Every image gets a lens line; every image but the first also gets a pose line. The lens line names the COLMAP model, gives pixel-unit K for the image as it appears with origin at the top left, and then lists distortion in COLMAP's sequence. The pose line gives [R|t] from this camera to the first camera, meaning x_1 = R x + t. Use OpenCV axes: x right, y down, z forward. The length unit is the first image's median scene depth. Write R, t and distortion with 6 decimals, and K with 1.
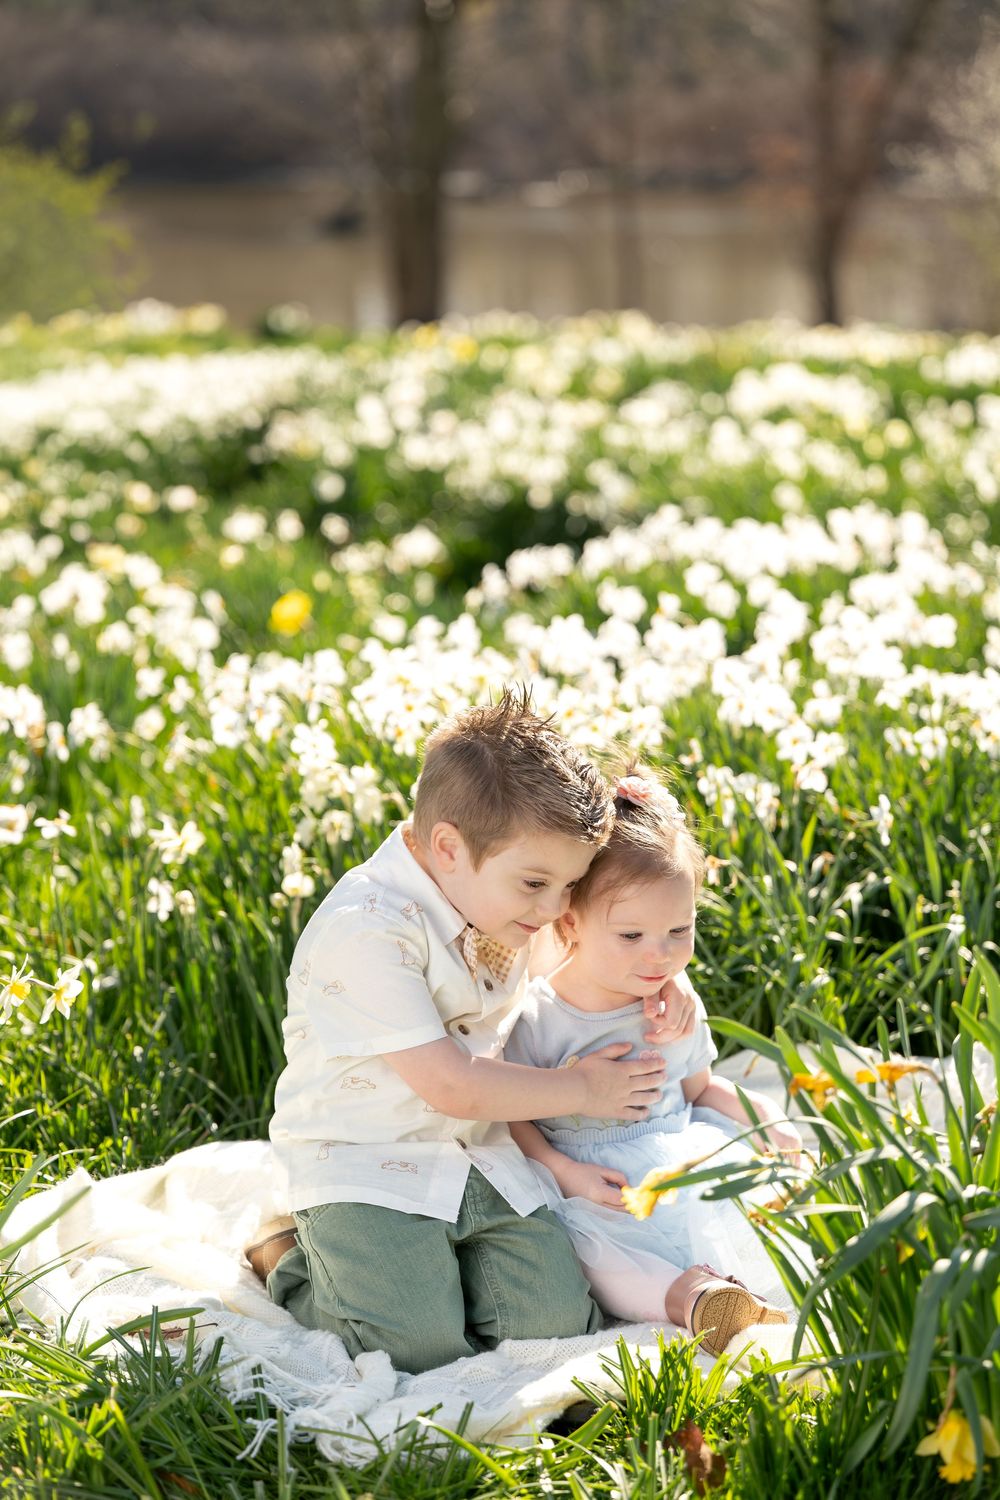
lens RADIAL K [[3776.2, 0, 500.0], [0, 3776.2, 750.0], [0, 0, 1]] dist [0.008288, -0.051172]
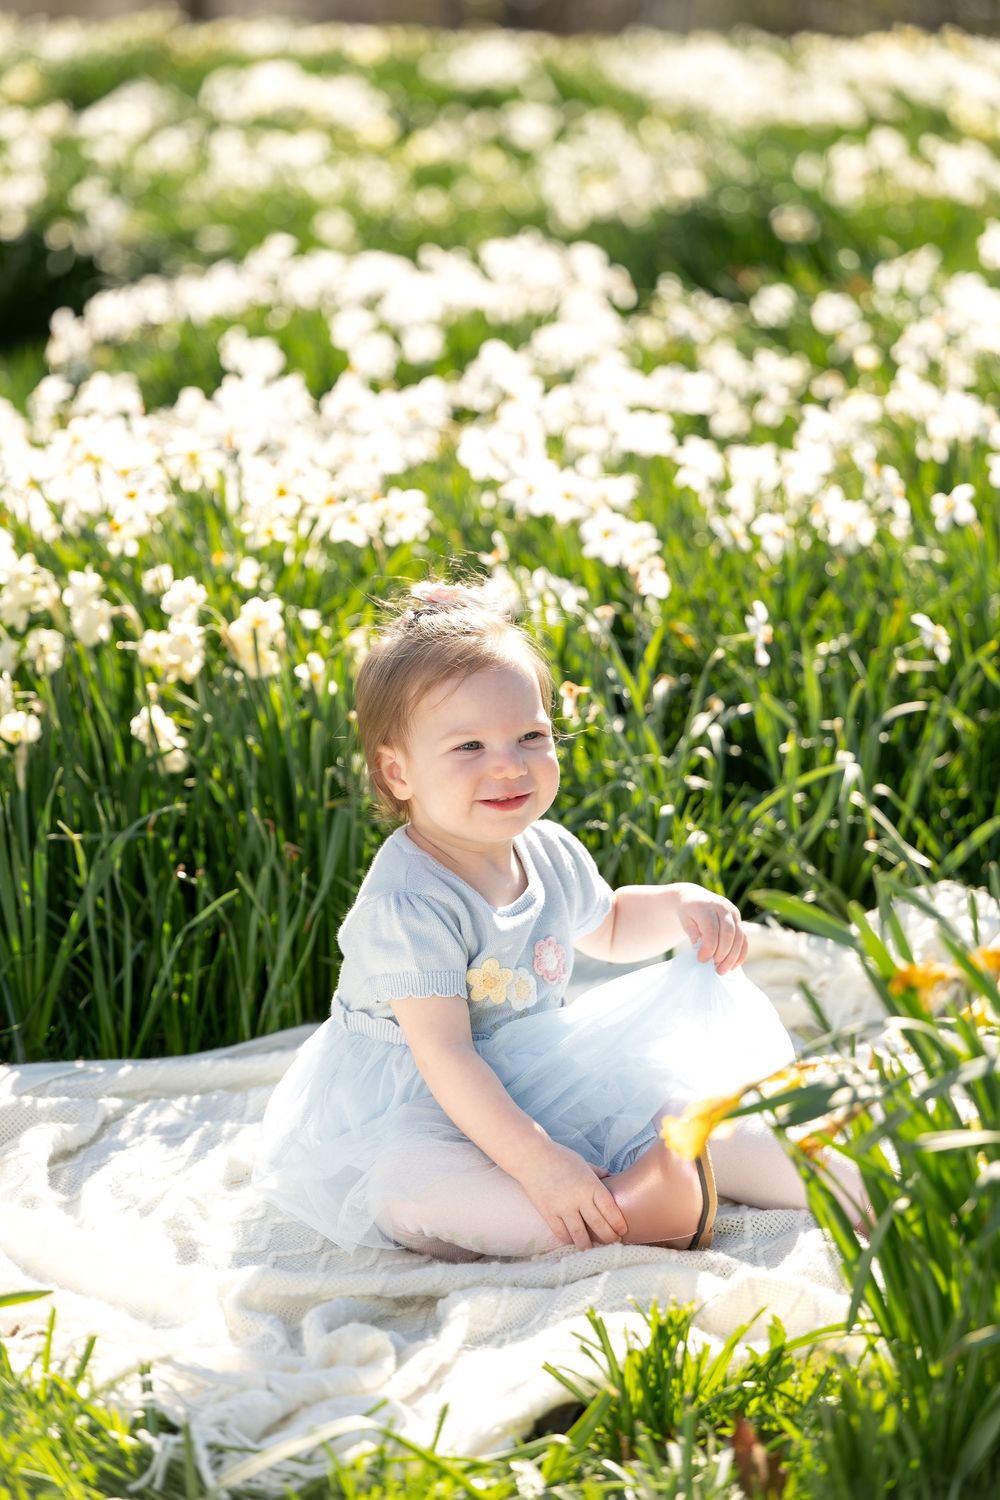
lens RADIAL K [[4651.4, 0, 532.5], [0, 4651.4, 749.9], [0, 0, 1]] dist [-0.020181, -0.608870]
pose [[0.984392, -0.016747, 0.175192, -0.107724], [0.009125, 0.998980, 0.044220, -0.000262], [-0.175754, -0.041931, 0.983541, 0.055321]]
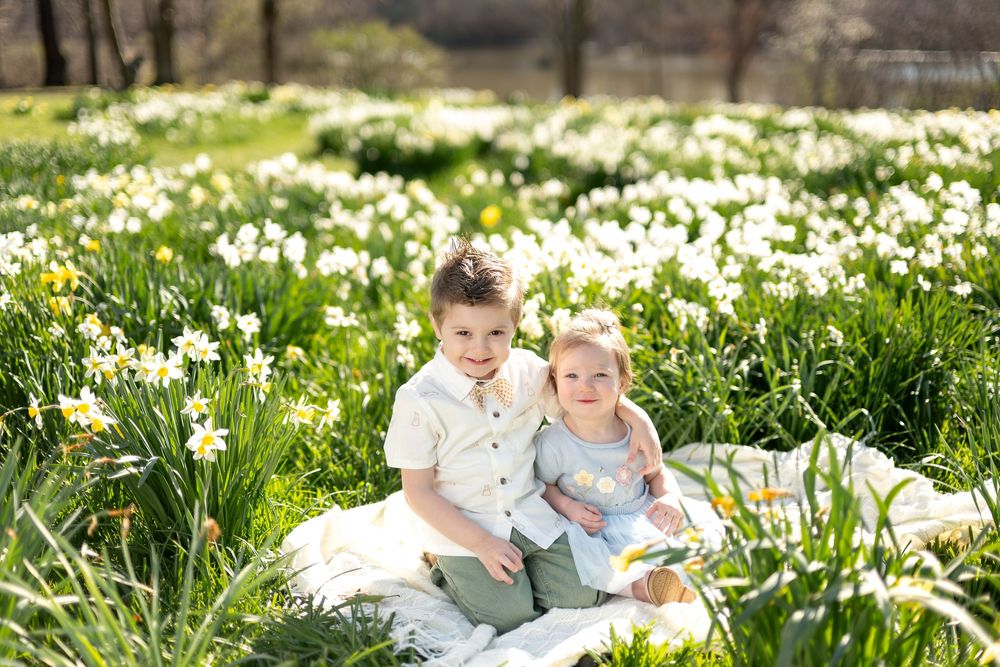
lens RADIAL K [[1407.3, 0, 500.0], [0, 1407.3, 333.5], [0, 0, 1]] dist [-0.005348, -0.011131]
pose [[0.996936, 0.031721, -0.071504, 0.016769], [-0.028247, 0.998395, 0.049087, -0.011533], [0.072946, -0.046917, 0.996232, 0.242749]]
